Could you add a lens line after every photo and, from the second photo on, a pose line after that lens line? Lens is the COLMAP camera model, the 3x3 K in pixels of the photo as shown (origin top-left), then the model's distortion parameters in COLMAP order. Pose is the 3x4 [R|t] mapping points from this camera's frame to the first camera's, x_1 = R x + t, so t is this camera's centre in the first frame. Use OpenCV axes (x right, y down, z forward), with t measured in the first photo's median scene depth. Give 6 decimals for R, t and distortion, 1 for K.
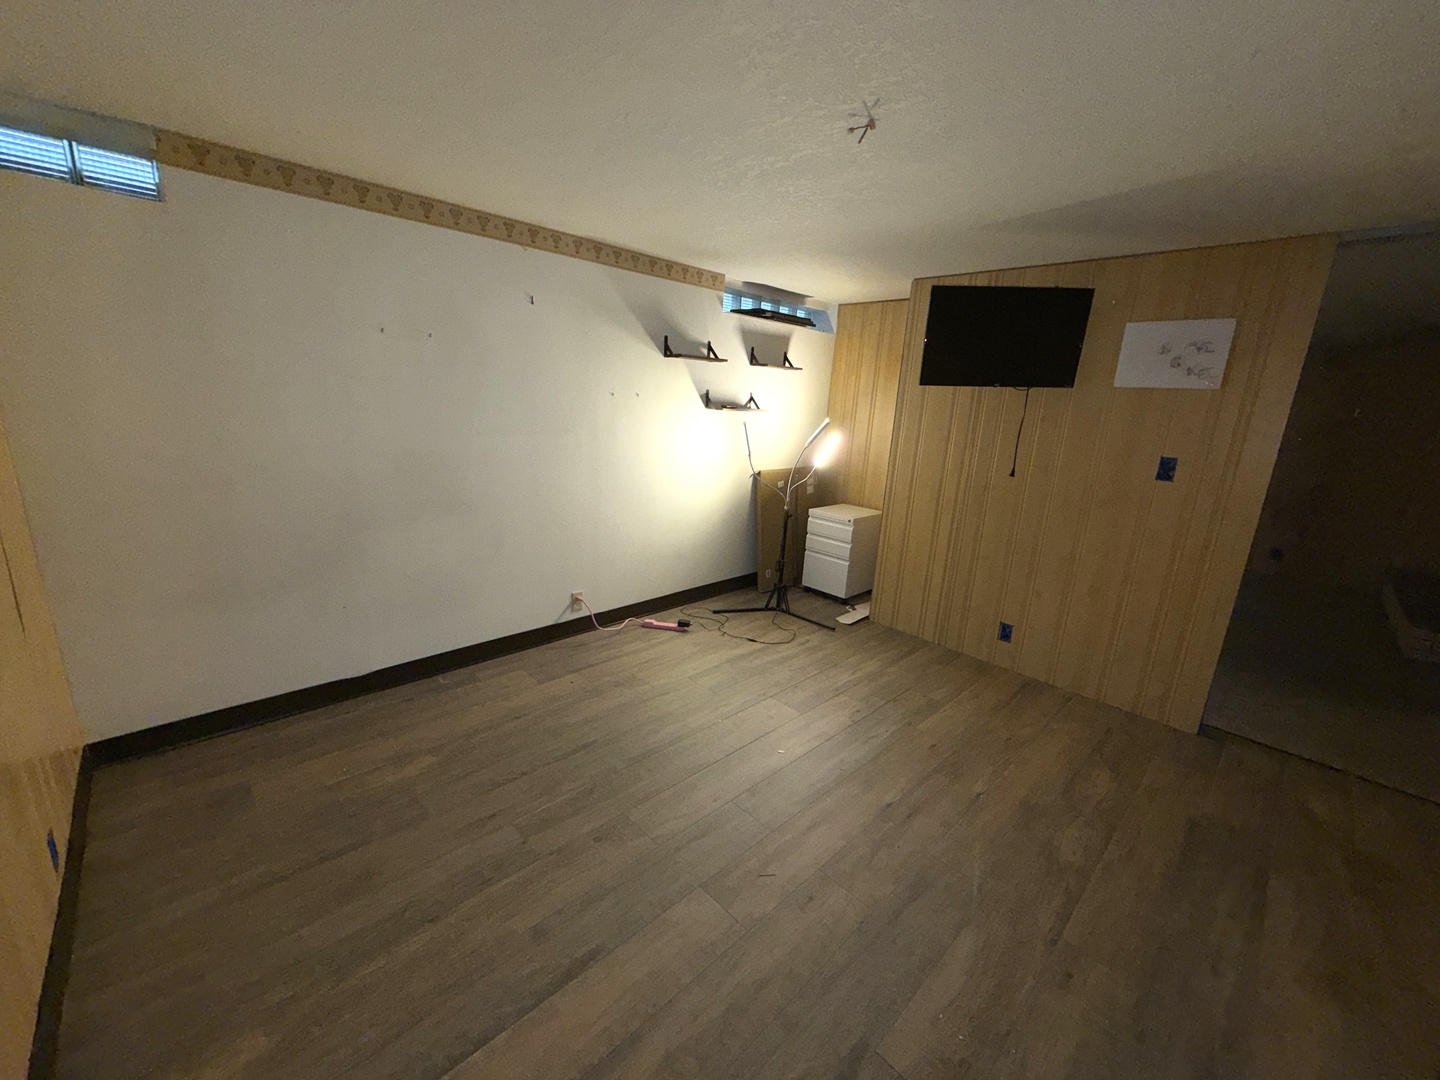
lens RADIAL K [[574.9, 0, 715.4], [0, 574.9, 538.3], [0, 0, 1]] dist [0.001665, 0.000062]
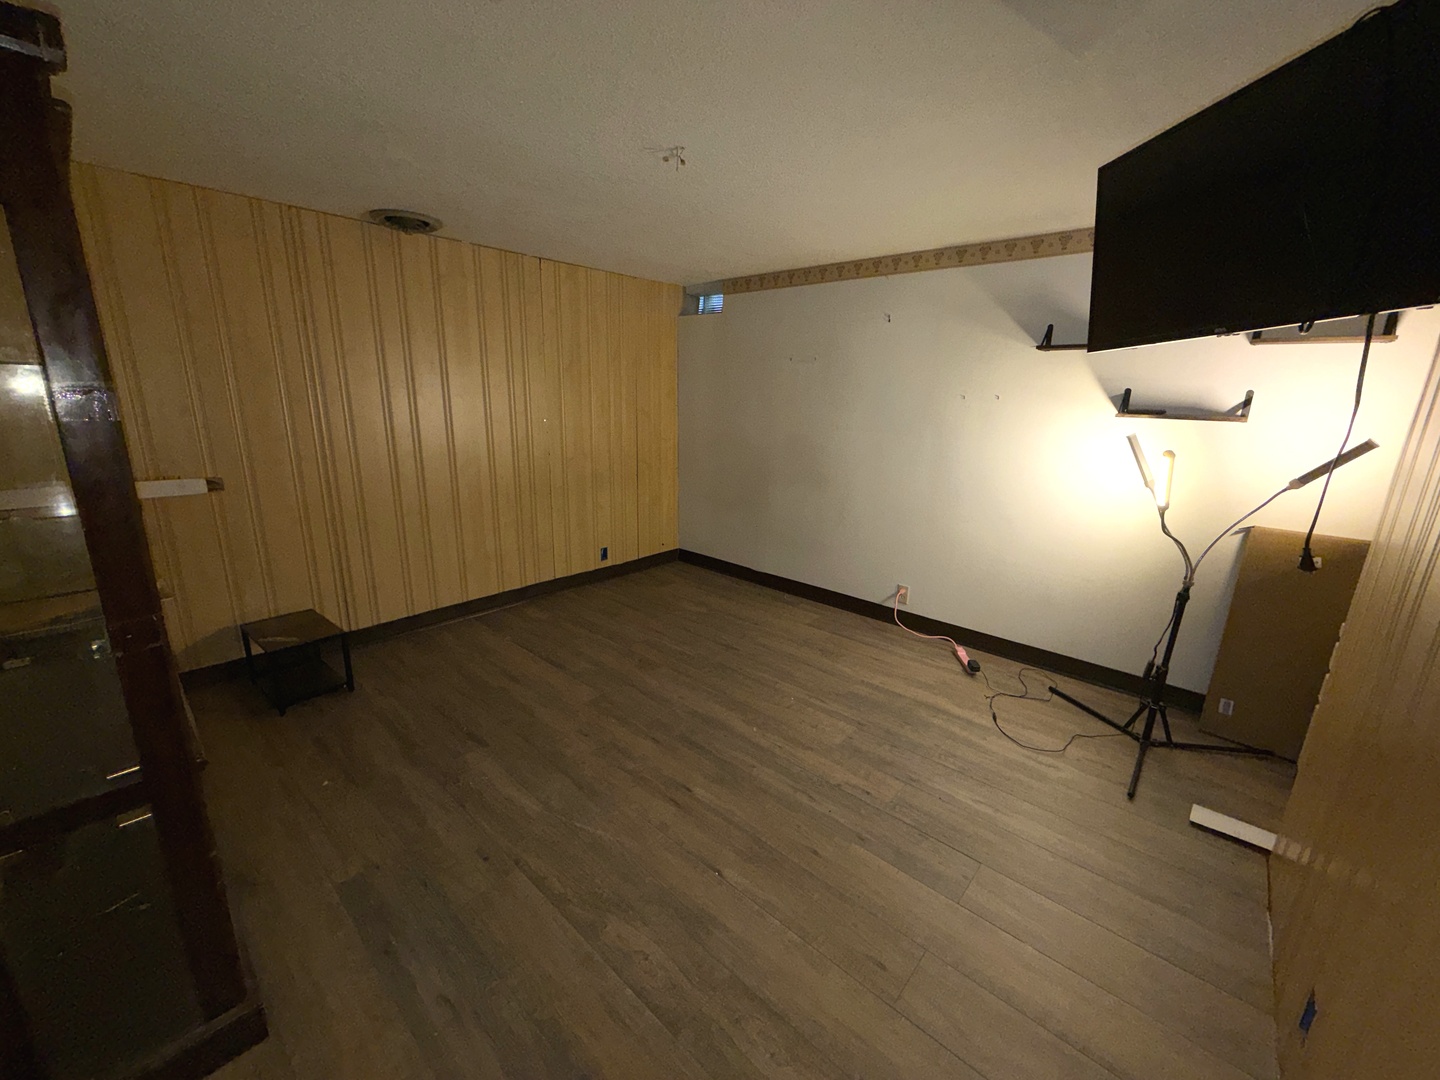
lens RADIAL K [[574.9, 0, 715.4], [0, 574.9, 538.3], [0, 0, 1]] dist [0.001665, 0.000062]
pose [[0.067965, 0.198465, -0.977749, 0.801719], [-0.260929, 0.949440, 0.174582, -0.088034], [0.962962, 0.243258, 0.116314, 0.558895]]
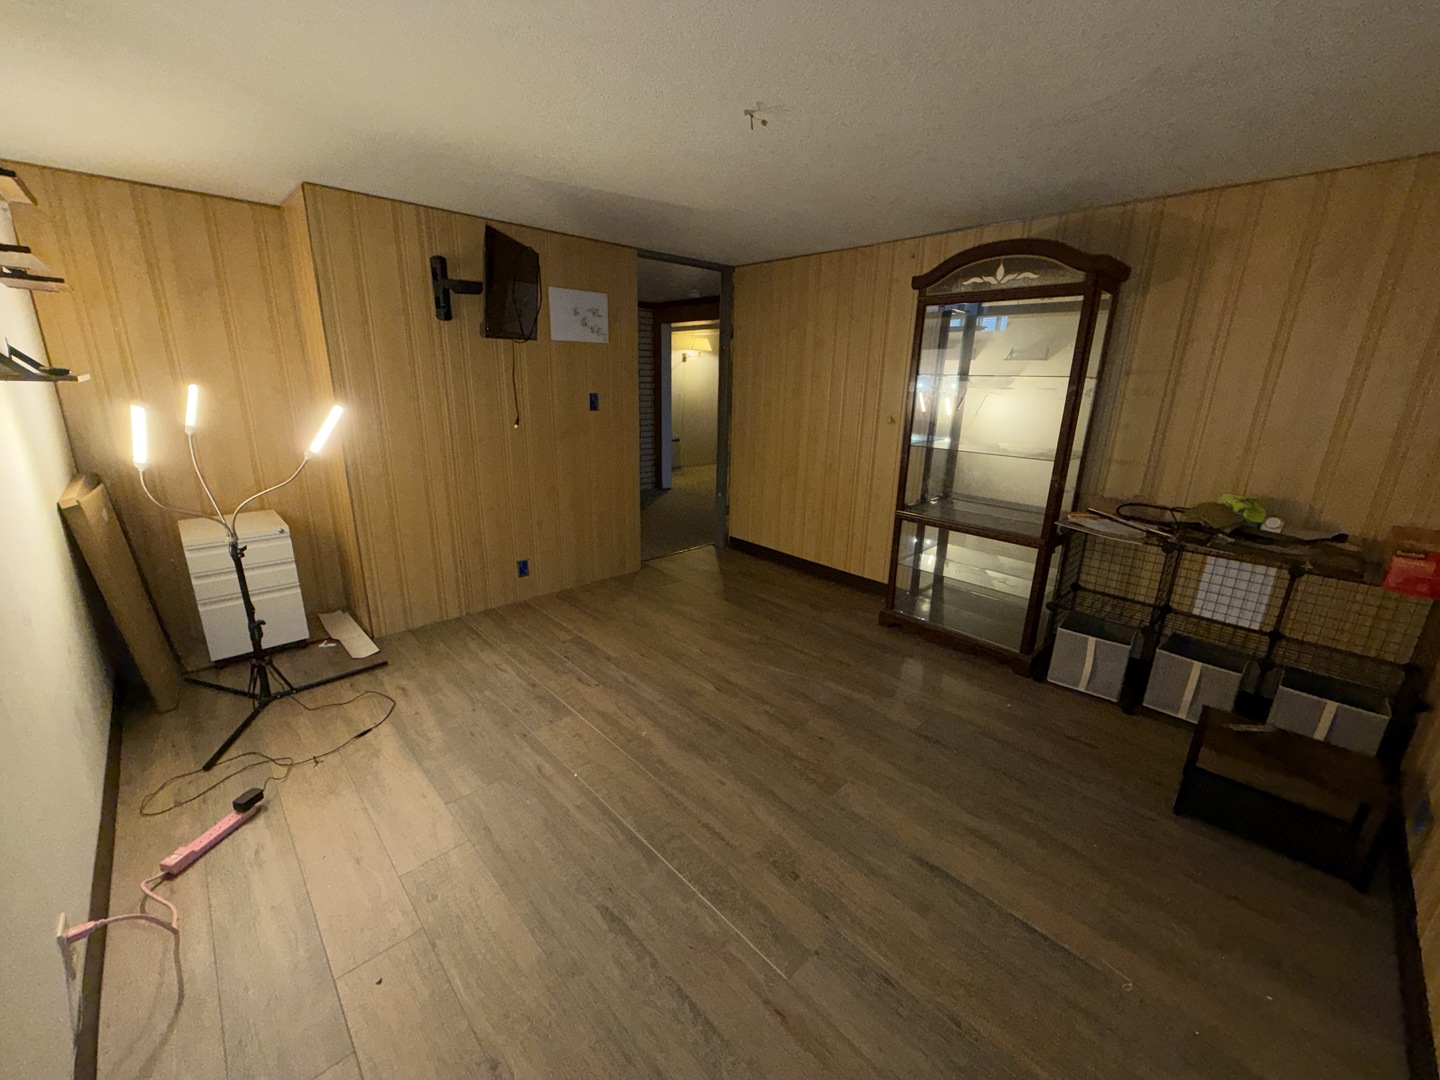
lens RADIAL K [[574.9, 0, 715.4], [0, 574.9, 538.3], [0, 0, 1]] dist [0.001665, 0.000062]
pose [[0.014075, -0.327244, 0.944835, -0.526800], [0.220872, 0.922605, 0.316254, -0.161057], [-0.975201, 0.204236, 0.085265, 0.563032]]
